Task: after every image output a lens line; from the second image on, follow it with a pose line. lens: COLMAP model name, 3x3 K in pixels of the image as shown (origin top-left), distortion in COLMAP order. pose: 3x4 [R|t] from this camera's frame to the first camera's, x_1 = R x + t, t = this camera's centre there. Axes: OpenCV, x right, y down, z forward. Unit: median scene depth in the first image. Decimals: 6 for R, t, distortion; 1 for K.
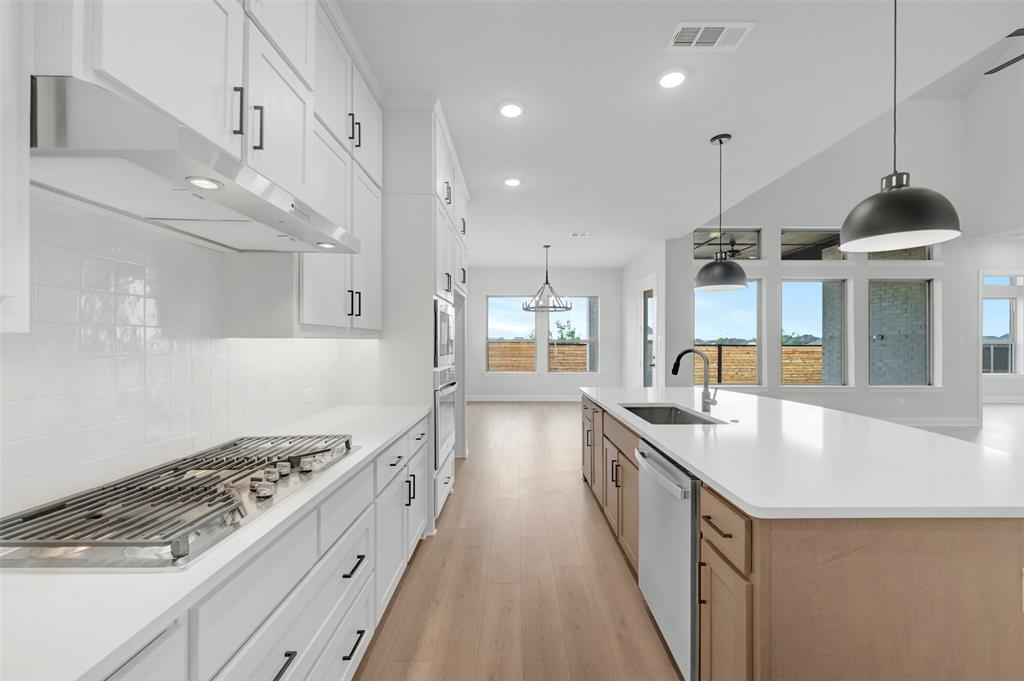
lens RADIAL K [[404.4, 0, 520.2], [0, 404.4, 343.7], [0, 0, 1]] dist [-0.001040, 0.000583]
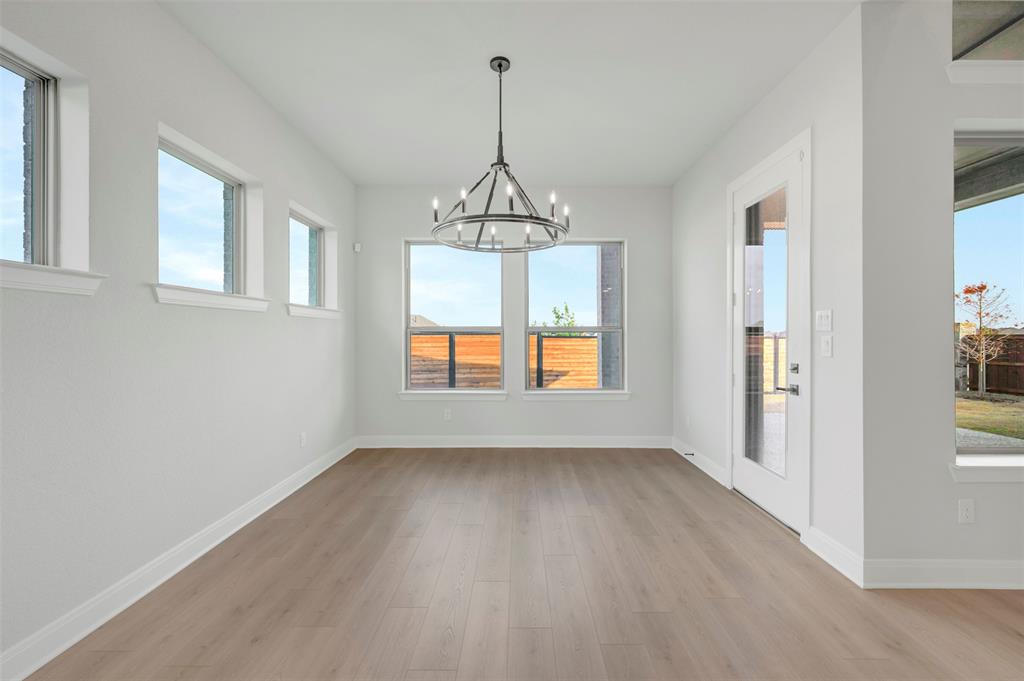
lens RADIAL K [[404.4, 0, 515.1], [0, 404.4, 338.4], [0, 0, 1]] dist [-0.001040, 0.000583]
pose [[0.999900, 0.000973, -0.014075, 0.084655], [-0.000933, 0.999996, 0.002830, 0.006130], [0.014077, -0.002816, 0.999897, 0.632691]]
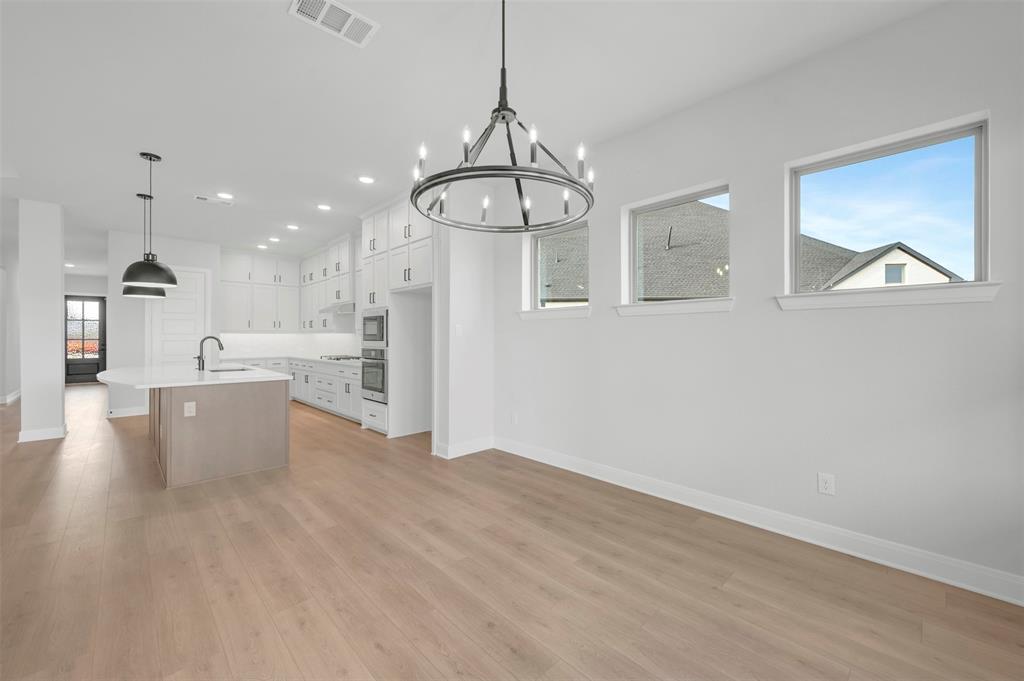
lens RADIAL K [[404.4, 0, 520.4], [0, 404.4, 335.8], [0, 0, 1]] dist [-0.001040, 0.000583]
pose [[-0.718645, 0.001887, -0.695374, 0.249327], [0.002205, 0.999997, 0.000434, 0.004472], [0.695373, -0.001221, -0.718648, 1.197535]]
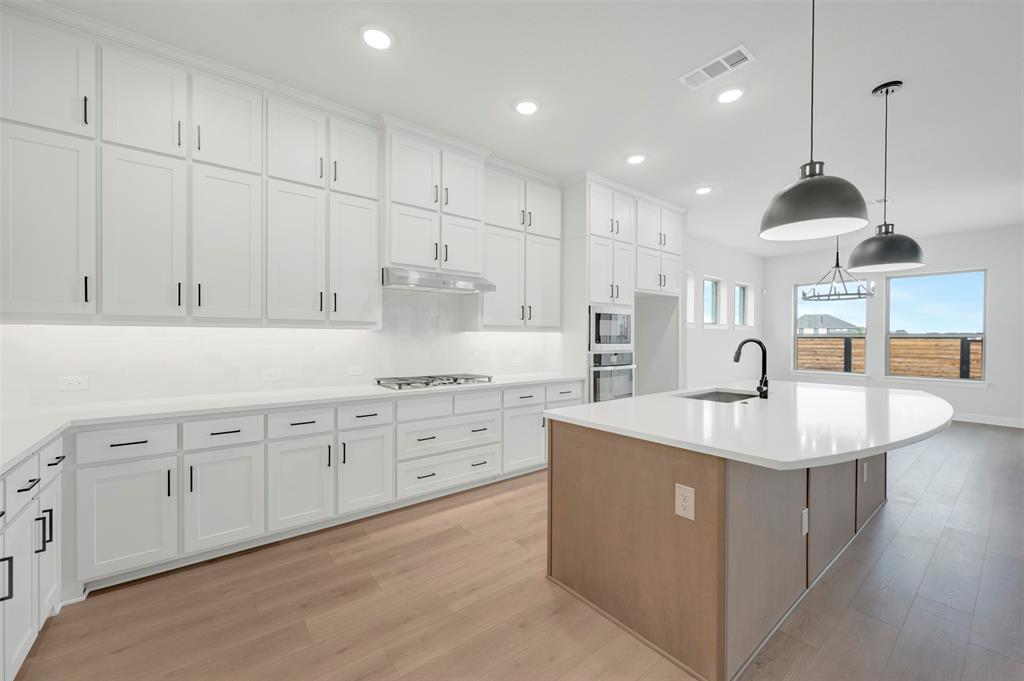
lens RADIAL K [[404.4, 0, 517.3], [0, 404.4, 340.7], [0, 0, 1]] dist [-0.001040, 0.000583]
pose [[0.617688, 0.009370, -0.786367, 0.319166], [-0.006443, 0.999956, 0.006854, 0.005179], [0.786397, 0.000833, 0.617721, -0.052675]]
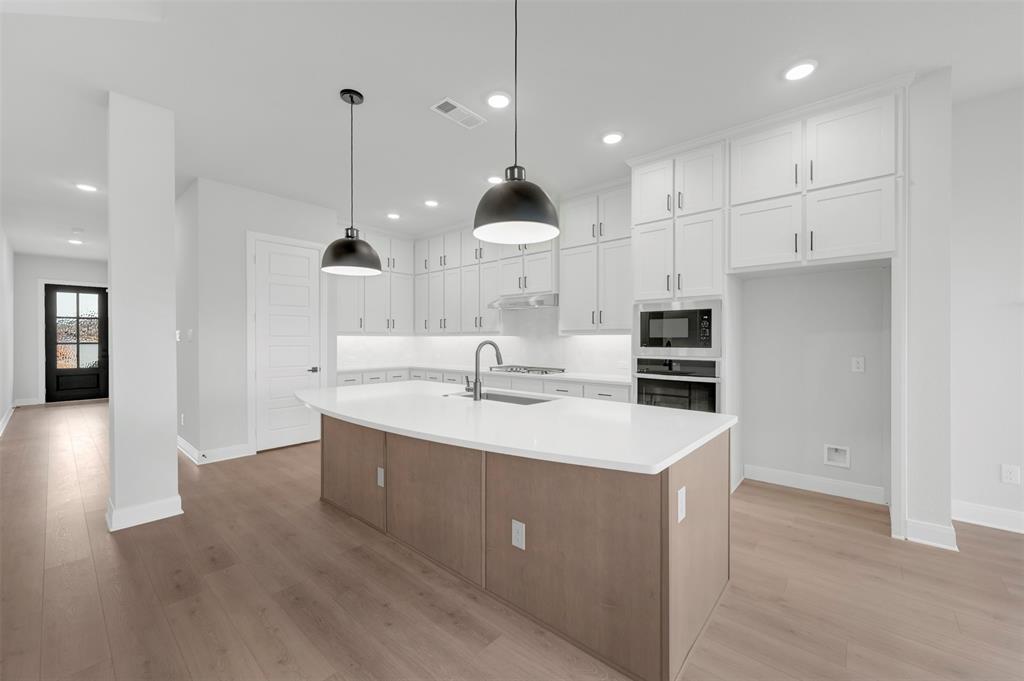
lens RADIAL K [[404.4, 0, 516.5], [0, 404.4, 338.8], [0, 0, 1]] dist [-0.001040, 0.000583]
pose [[-0.660985, 0.000078, -0.750399, 0.424076], [-0.000178, 1.000000, 0.000261, 0.002386], [0.750399, 0.000306, -0.660985, 0.637529]]
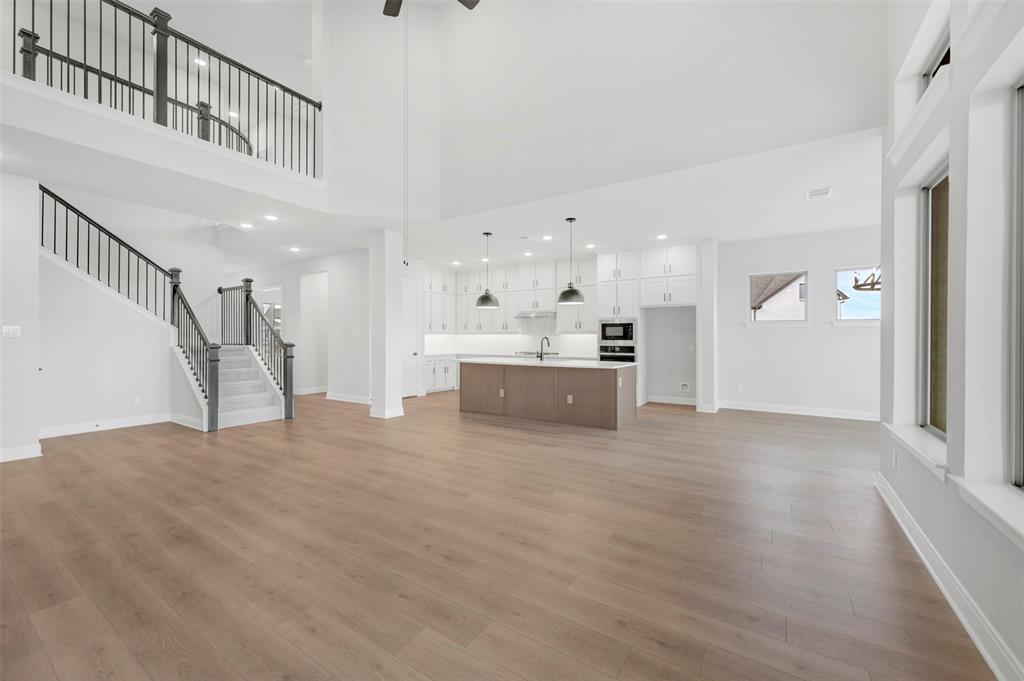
lens RADIAL K [[404.4, 0, 513.9], [0, 404.4, 335.8], [0, 0, 1]] dist [-0.001040, 0.000583]
pose [[-0.555906, -0.003100, -0.831239, 0.984077], [-0.001160, 0.999995, -0.002953, 0.004930], [0.831244, -0.000677, -0.555907, 0.830236]]
